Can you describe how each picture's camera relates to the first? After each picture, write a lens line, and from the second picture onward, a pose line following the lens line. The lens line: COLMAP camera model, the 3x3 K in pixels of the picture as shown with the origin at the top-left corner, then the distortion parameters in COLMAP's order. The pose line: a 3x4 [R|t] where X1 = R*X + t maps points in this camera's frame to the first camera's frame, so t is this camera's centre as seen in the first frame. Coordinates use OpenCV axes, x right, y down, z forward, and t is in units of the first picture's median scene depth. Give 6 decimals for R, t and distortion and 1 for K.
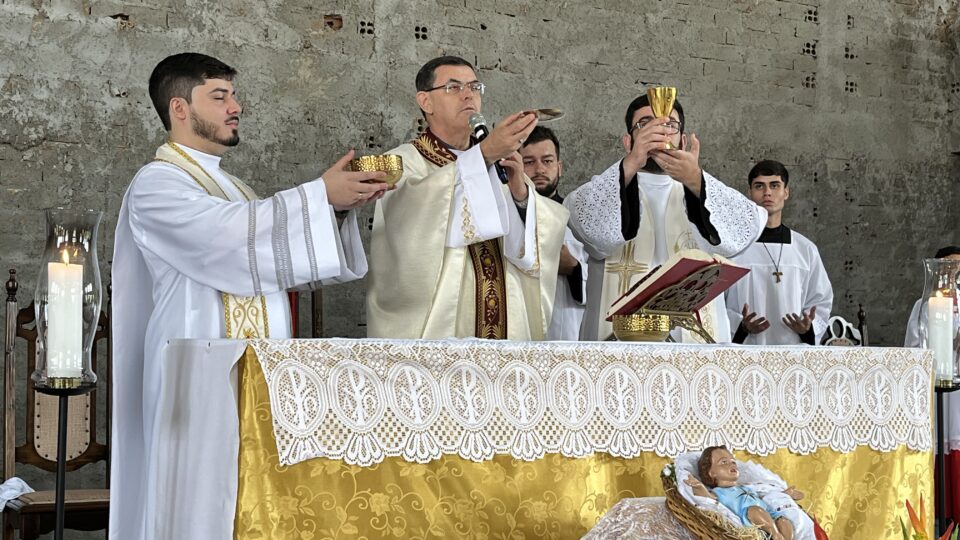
lens RADIAL K [[1403.5, 0, 468.4], [0, 1403.5, 281.6], [0, 0, 1]] dist [0.066087, 0.000000]
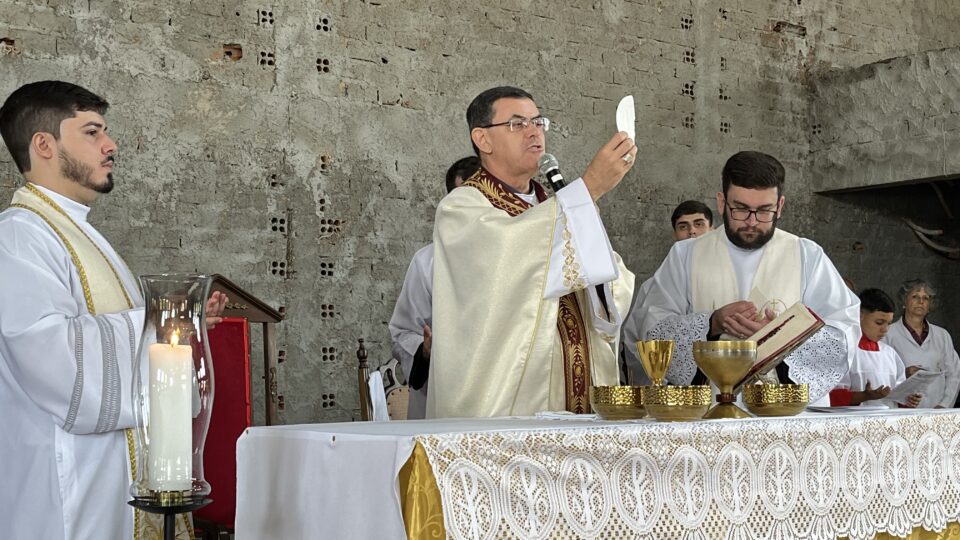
lens RADIAL K [[1341.0, 0, 461.8], [0, 1341.0, 292.0], [0, 0, 1]] dist [0.066867, 0.000000]
pose [[0.983903, -0.011841, 0.178311, -0.113477], [0.014186, 0.999829, -0.011886, -0.013470], [-0.178140, 0.014224, 0.983902, 0.104148]]
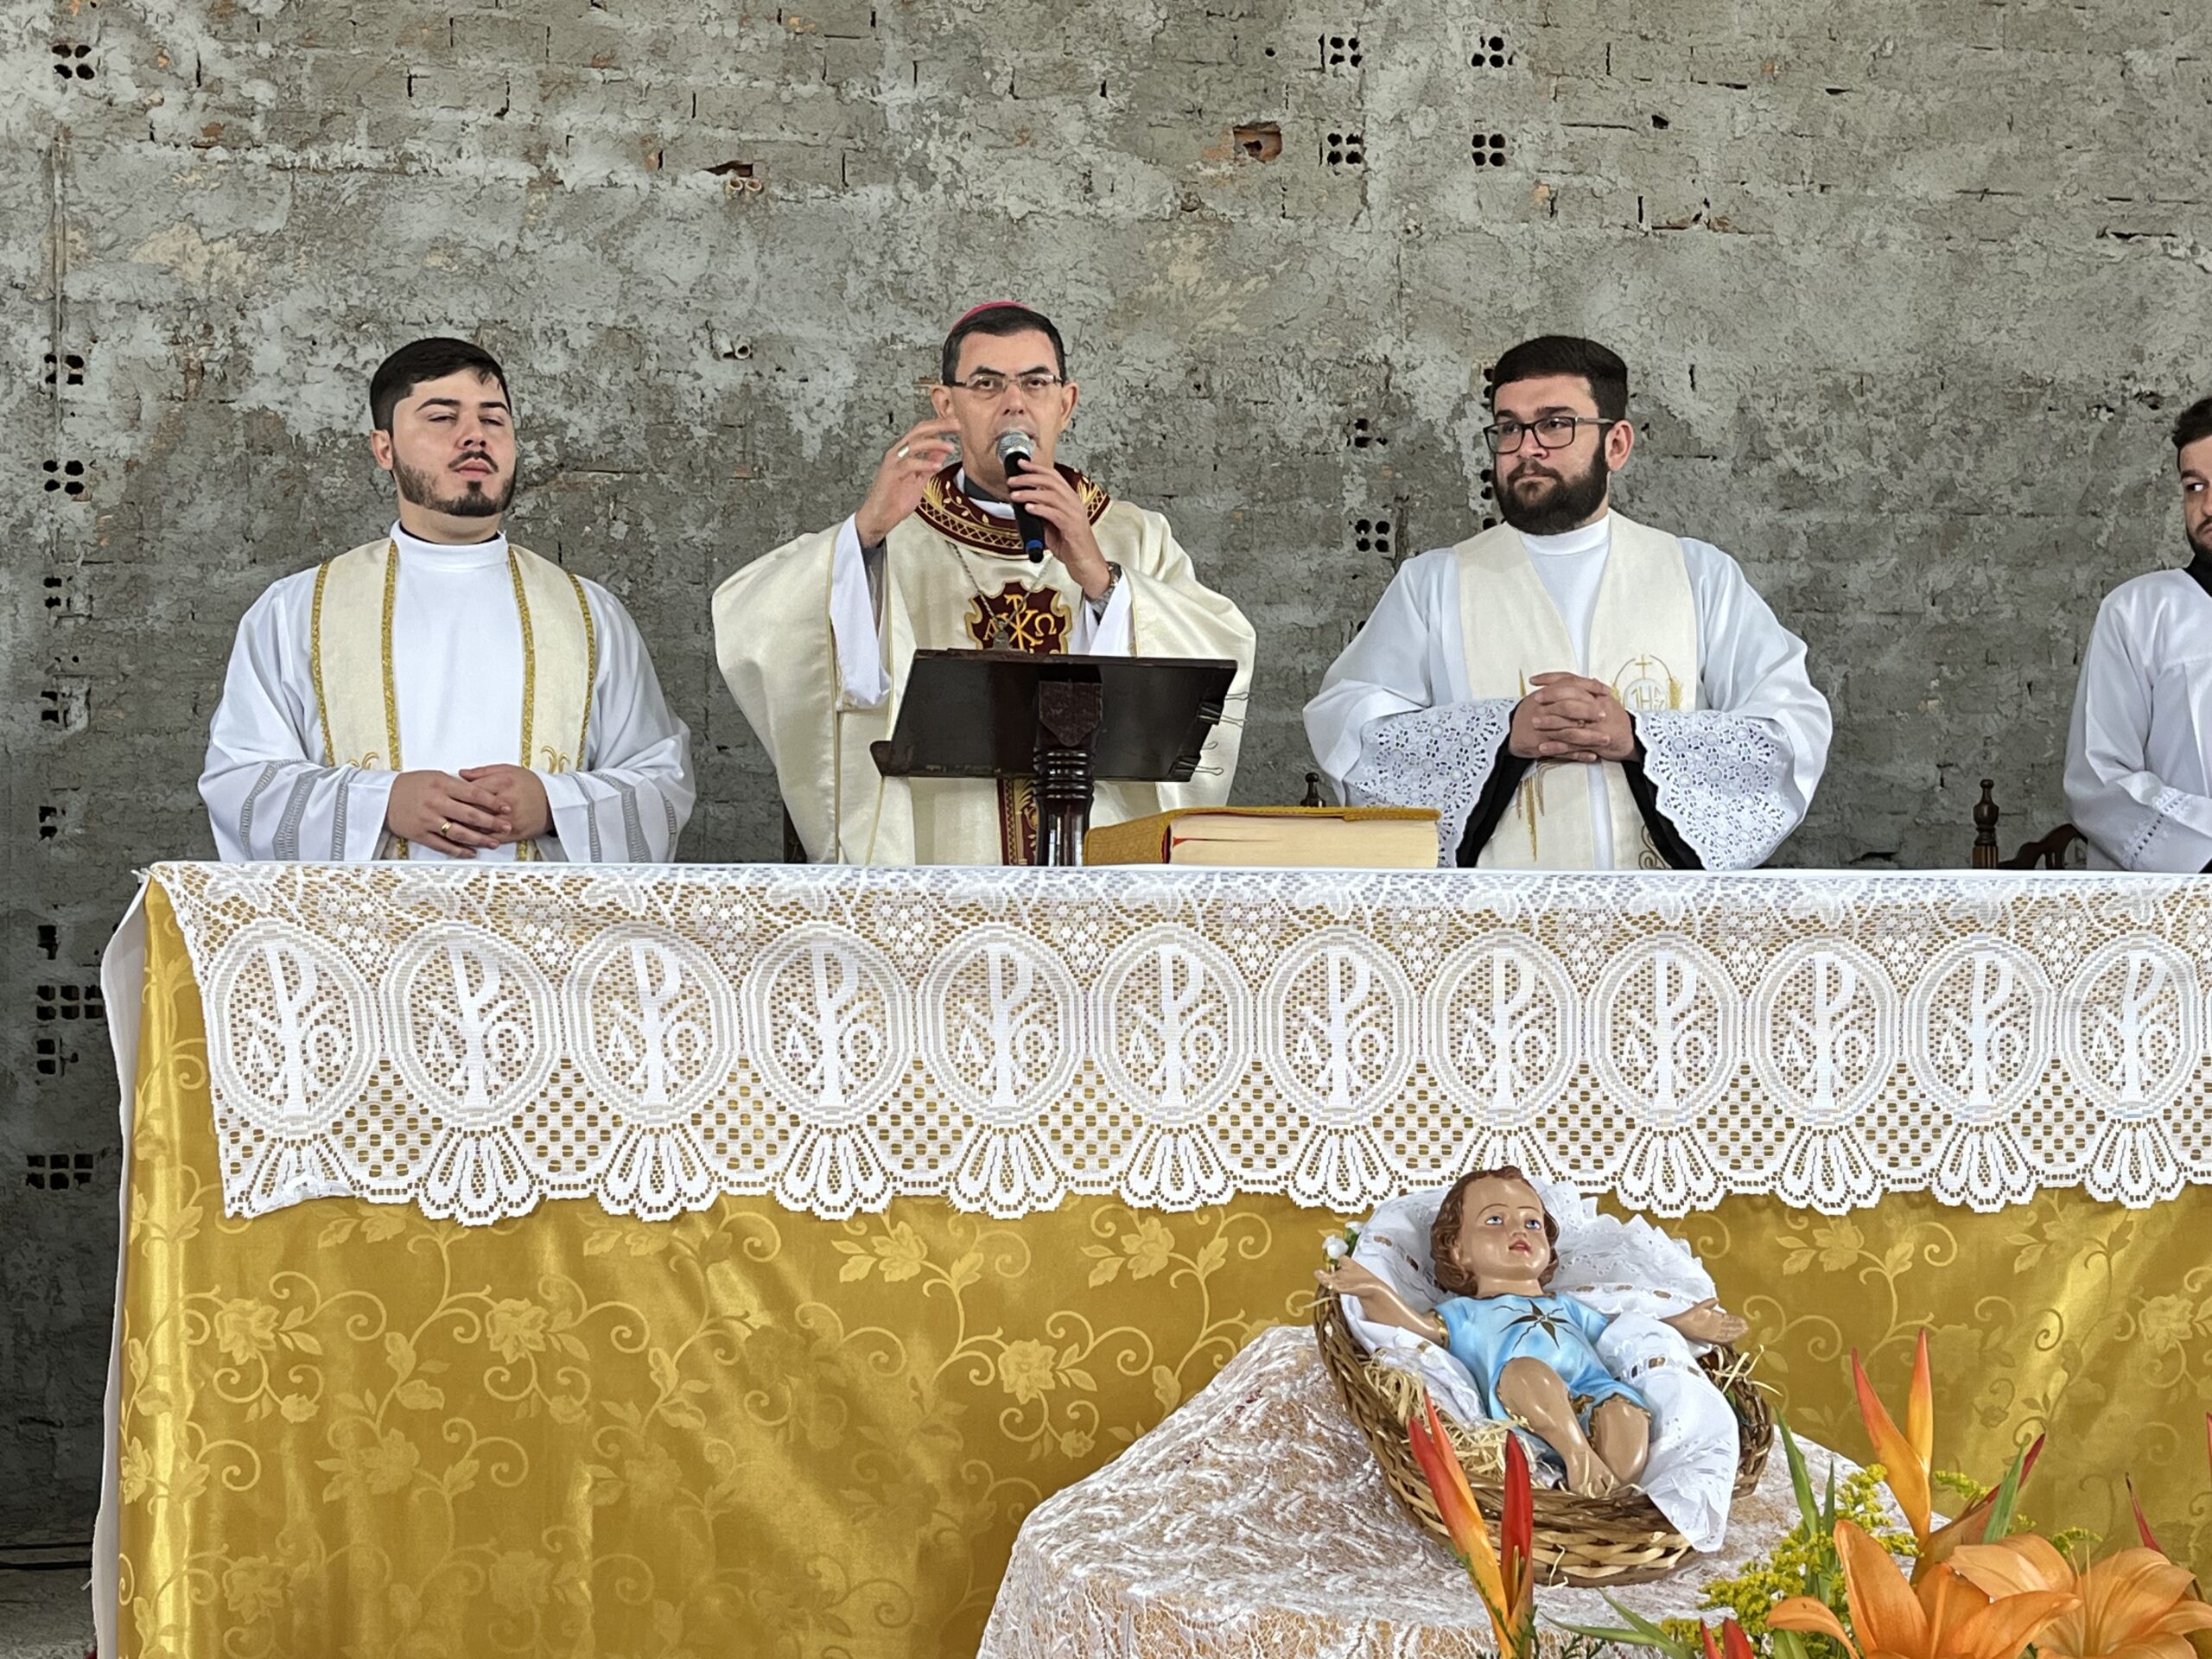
lens RADIAL K [[3133.1, 0, 1053.7], [0, 3133.1, 843.2], [0, 0, 1]] dist [0.026404, 0.000000]
pose [[0.948227, -0.022819, -0.316771, 0.136097], [0.023558, 0.999721, -0.001498, 0.018010], [0.316717, -0.006042, 0.948501, 0.132725]]
